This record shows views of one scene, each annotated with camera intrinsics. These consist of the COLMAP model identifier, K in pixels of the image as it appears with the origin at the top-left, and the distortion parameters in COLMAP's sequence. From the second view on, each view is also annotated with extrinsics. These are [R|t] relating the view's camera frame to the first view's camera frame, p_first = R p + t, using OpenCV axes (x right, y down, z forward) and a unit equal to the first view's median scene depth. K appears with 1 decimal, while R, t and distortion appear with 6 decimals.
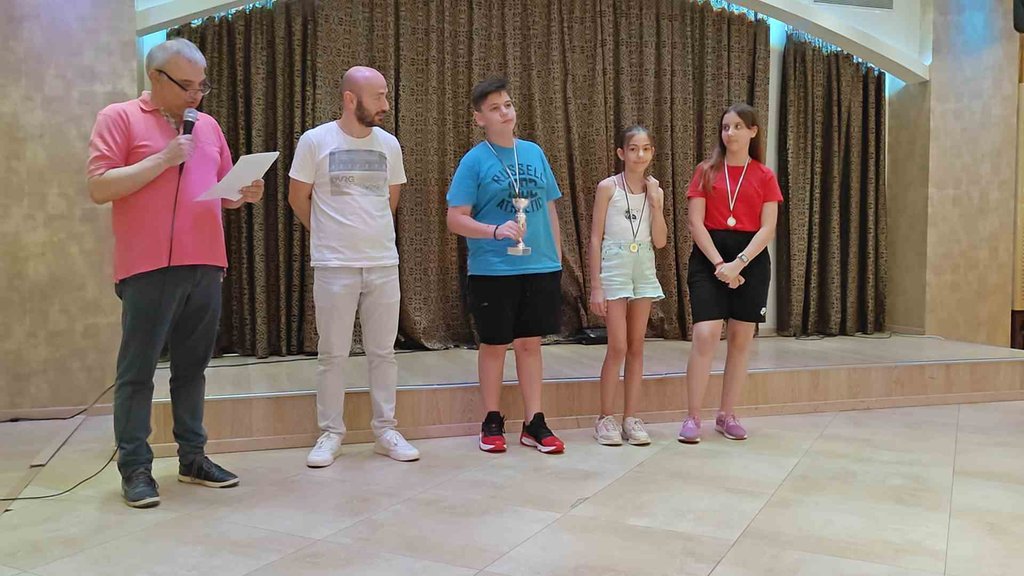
lens RADIAL K [[899.0, 0, 508.4], [0, 899.0, 284.1], [0, 0, 1]] dist [0.021382, -0.024199]
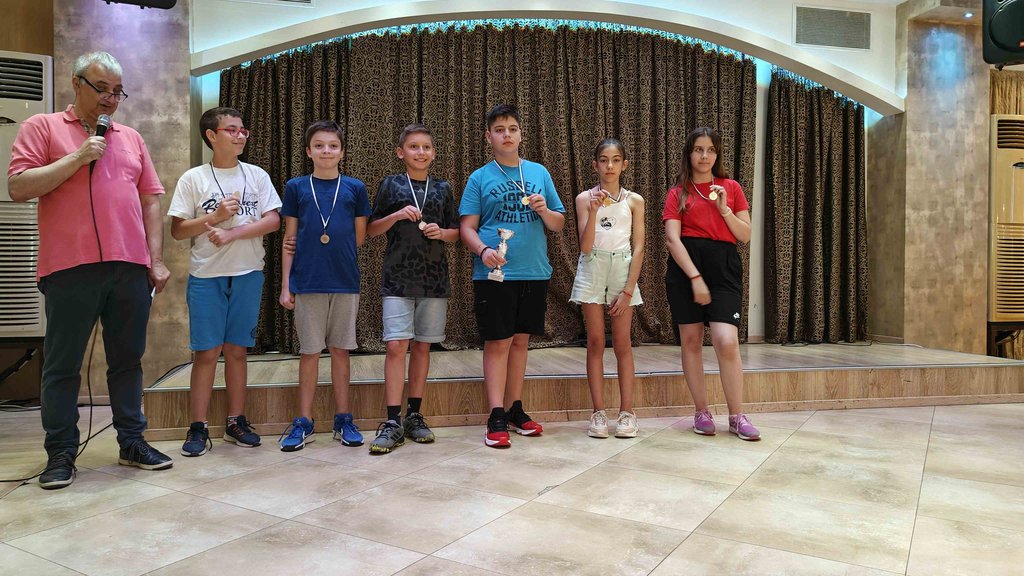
lens RADIAL K [[738.7, 0, 501.4], [0, 738.7, 279.1], [0, 0, 1]] dist [0.016163, -0.006737]
pose [[0.997052, 0.003894, -0.076633, 0.059474], [-0.006792, 0.999270, -0.037594, 0.020622], [0.076431, 0.038004, 0.996350, 0.087974]]
